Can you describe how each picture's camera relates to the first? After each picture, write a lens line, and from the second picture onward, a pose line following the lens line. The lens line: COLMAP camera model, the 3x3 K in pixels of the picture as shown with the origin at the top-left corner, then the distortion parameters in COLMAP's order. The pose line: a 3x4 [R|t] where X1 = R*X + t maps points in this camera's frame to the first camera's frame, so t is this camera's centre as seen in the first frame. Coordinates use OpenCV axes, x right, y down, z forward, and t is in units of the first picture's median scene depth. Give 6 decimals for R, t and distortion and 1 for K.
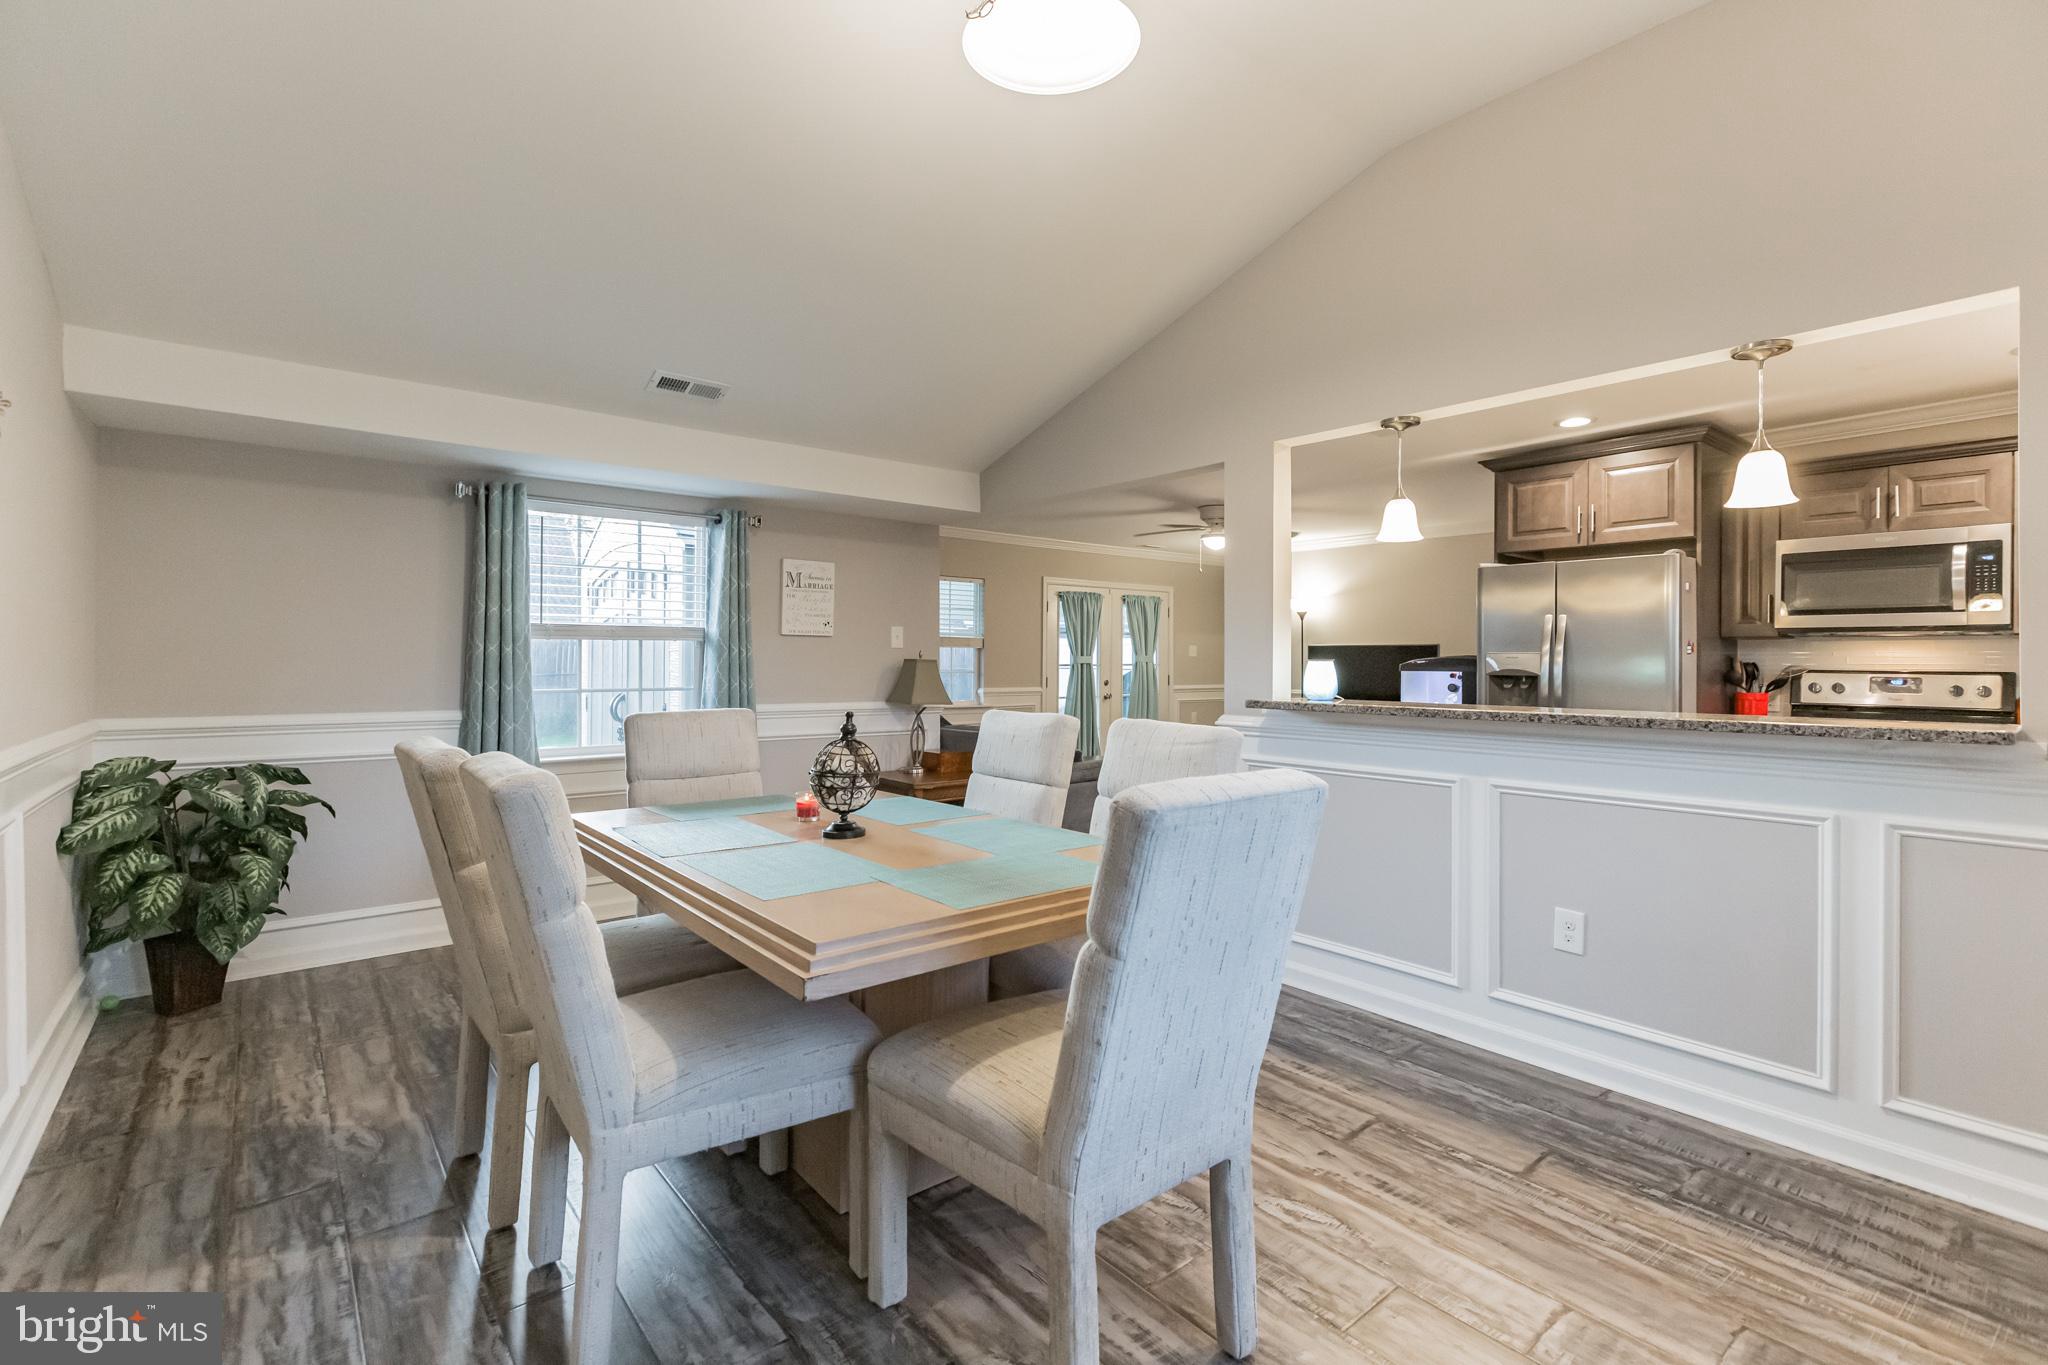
lens RADIAL K [[926.4, 0, 1057.9], [0, 926.4, 657.5], [0, 0, 1]] dist [0.002738, -0.002228]
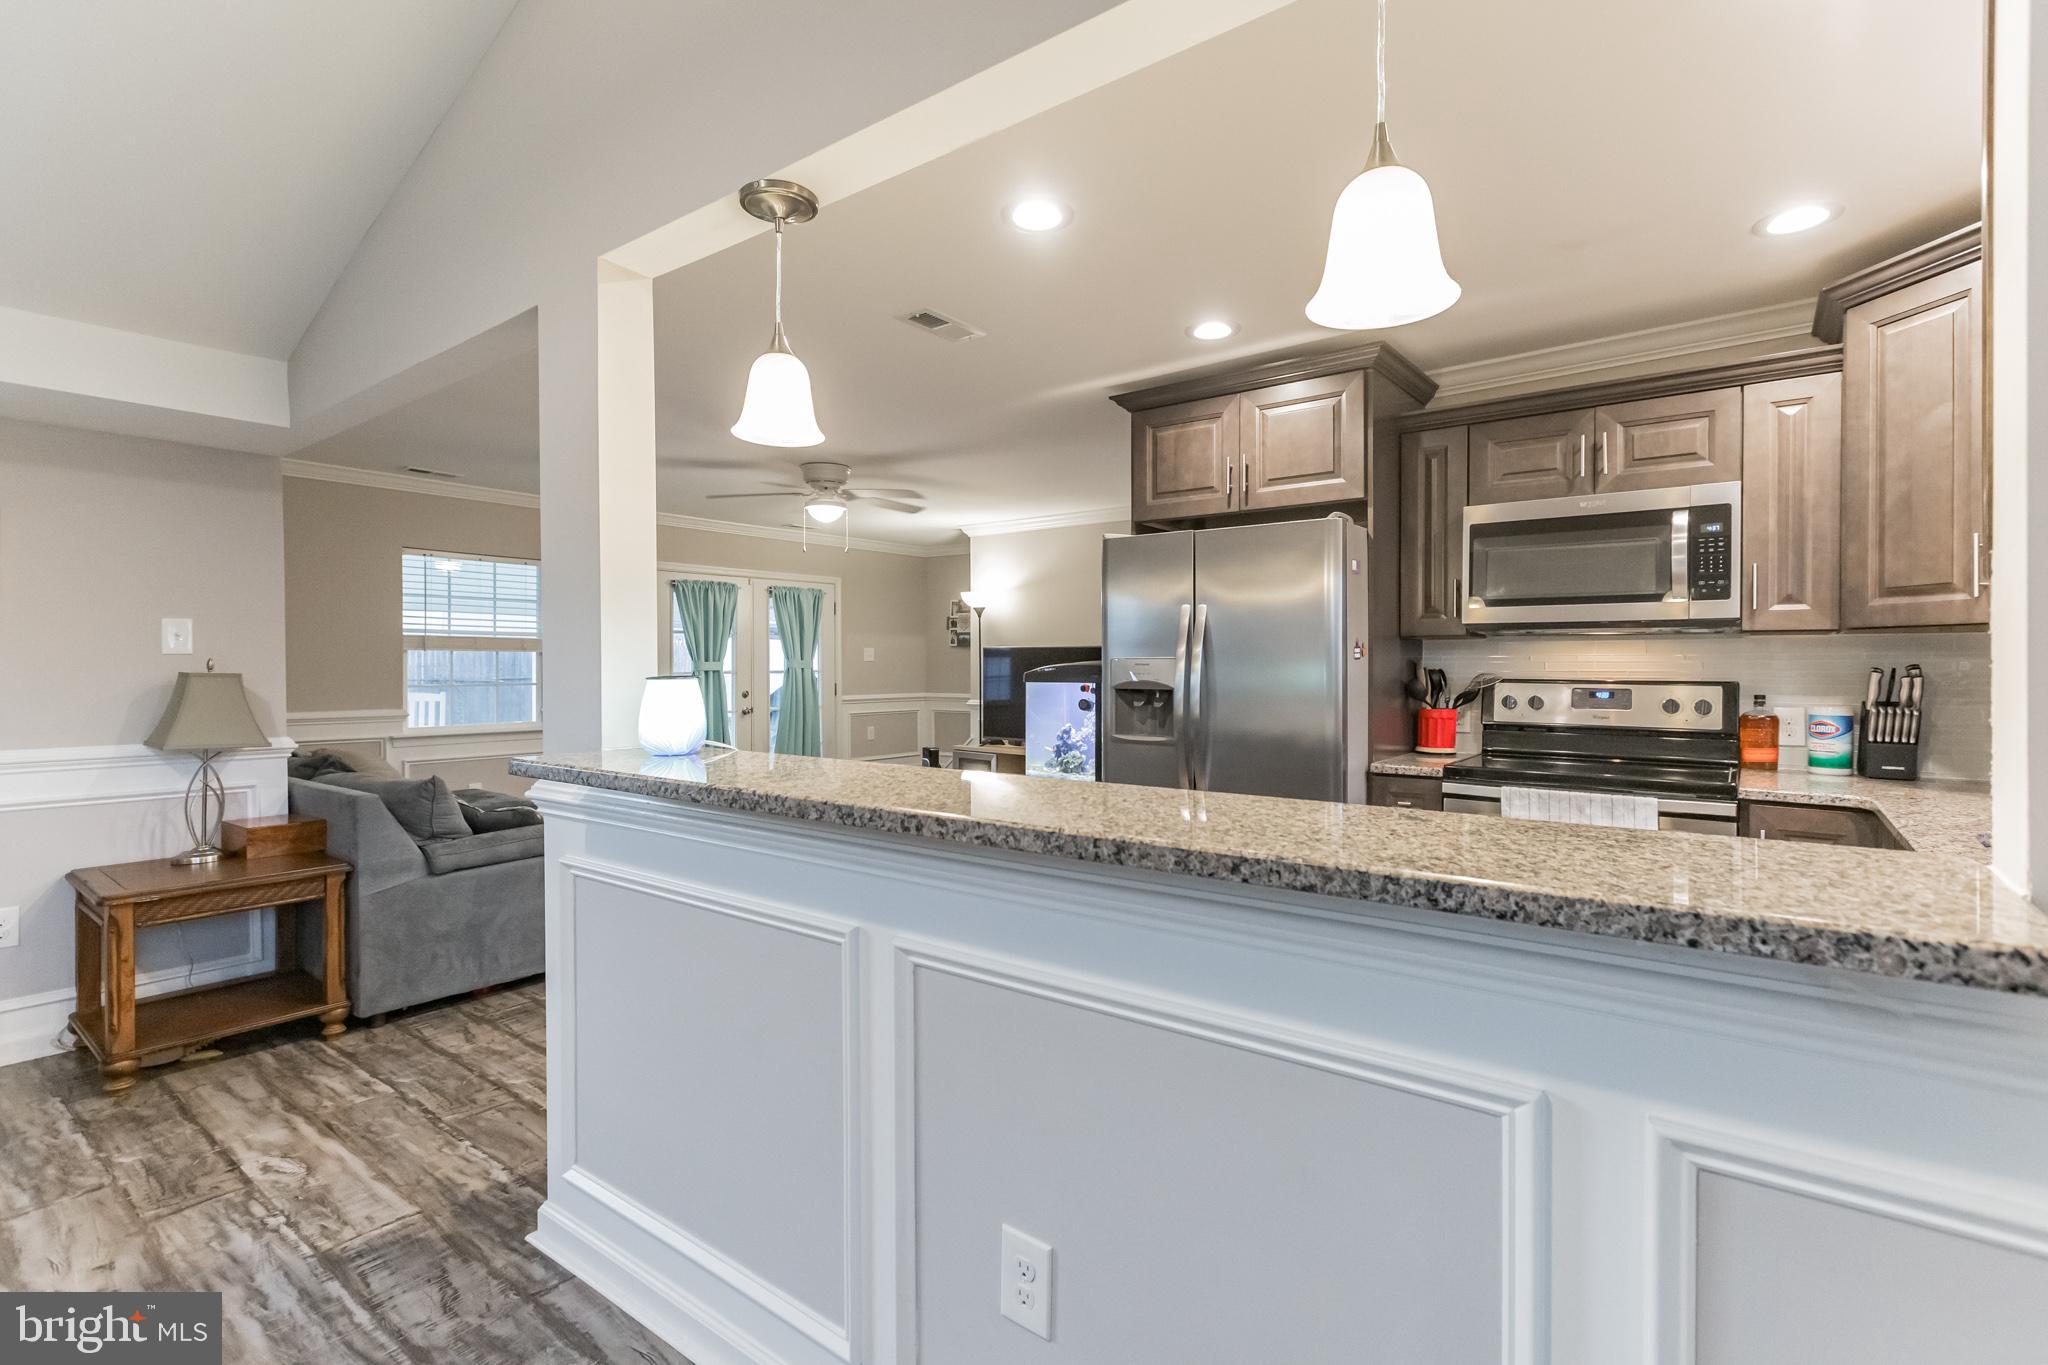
lens RADIAL K [[926.4, 0, 1033.5], [0, 926.4, 669.6], [0, 0, 1]] dist [0.002738, -0.002228]
pose [[0.978828, -0.006544, 0.204578, 0.271314], [0.004379, 0.999930, 0.011034, -0.004541], [-0.204635, -0.009904, 0.978788, 0.326540]]
